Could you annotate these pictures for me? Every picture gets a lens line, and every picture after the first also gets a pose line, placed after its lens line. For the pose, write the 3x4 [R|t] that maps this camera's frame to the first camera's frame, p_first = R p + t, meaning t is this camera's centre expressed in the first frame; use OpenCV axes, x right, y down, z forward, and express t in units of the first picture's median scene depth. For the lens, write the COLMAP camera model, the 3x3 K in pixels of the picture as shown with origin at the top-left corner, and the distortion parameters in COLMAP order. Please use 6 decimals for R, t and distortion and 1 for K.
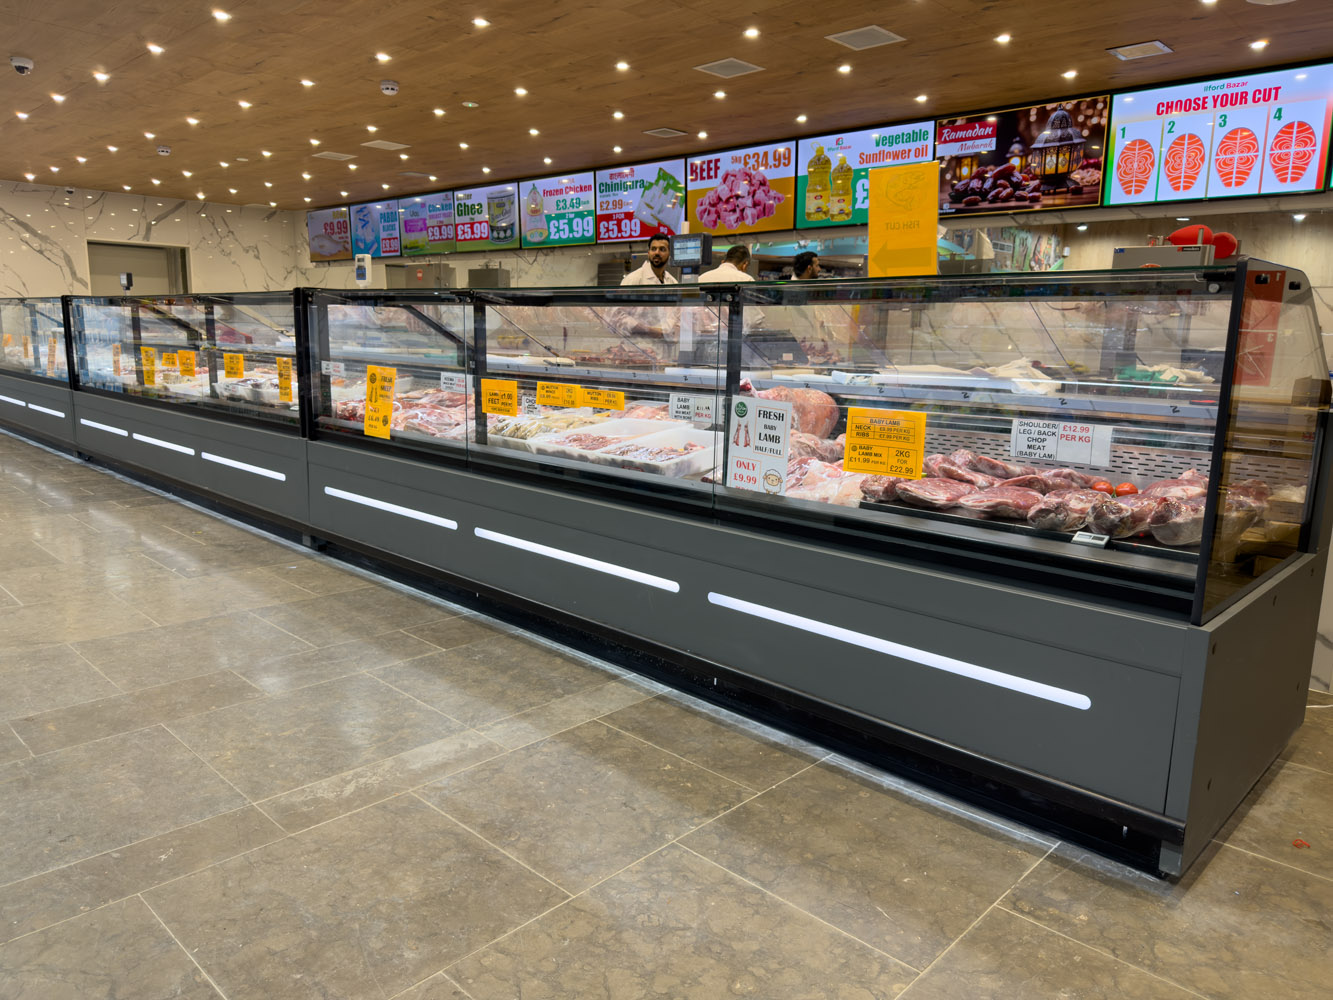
lens RADIAL K [[925.2, 0, 666.5], [0, 925.2, 500.0], [0, 0, 1]] dist [0.081257, -0.110380]
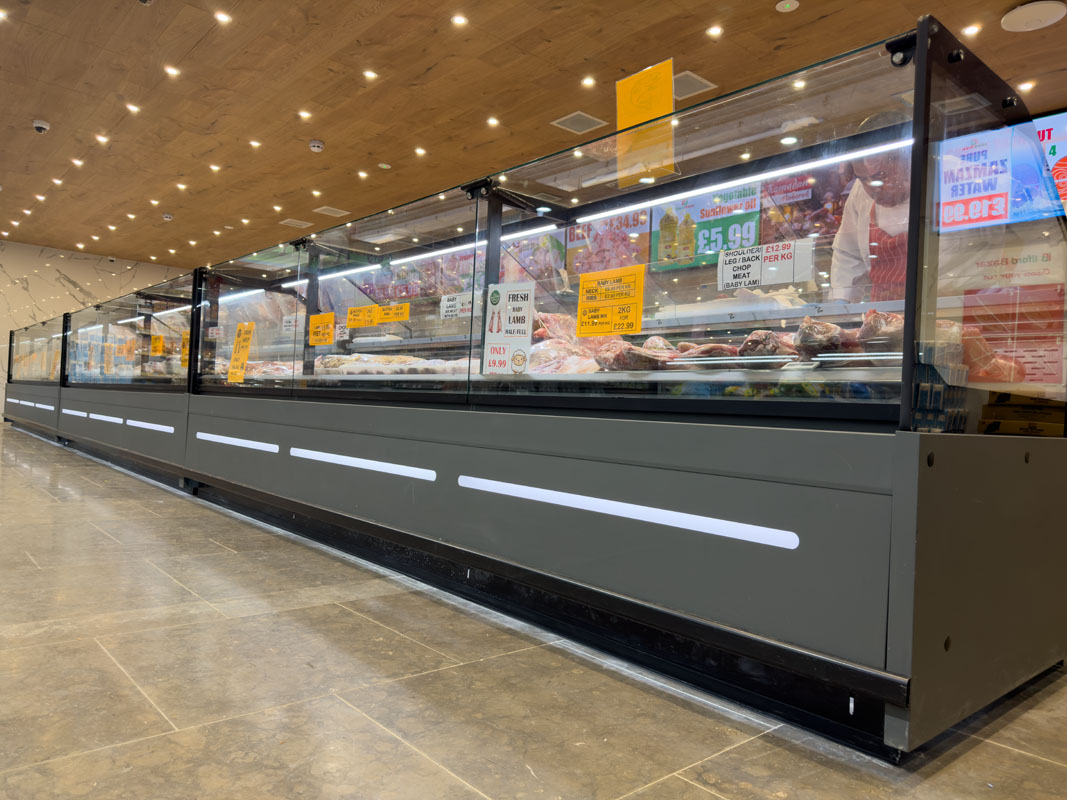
lens RADIAL K [[740.6, 0, 533.5], [0, 740.6, 400.0], [0, 0, 1]] dist [0.081257, -0.110380]
pose [[0.996017, 0.024931, -0.085601, 0.202365], [-0.041234, 0.980067, -0.194343, 0.179812], [0.079050, 0.197099, 0.977191, 0.213119]]
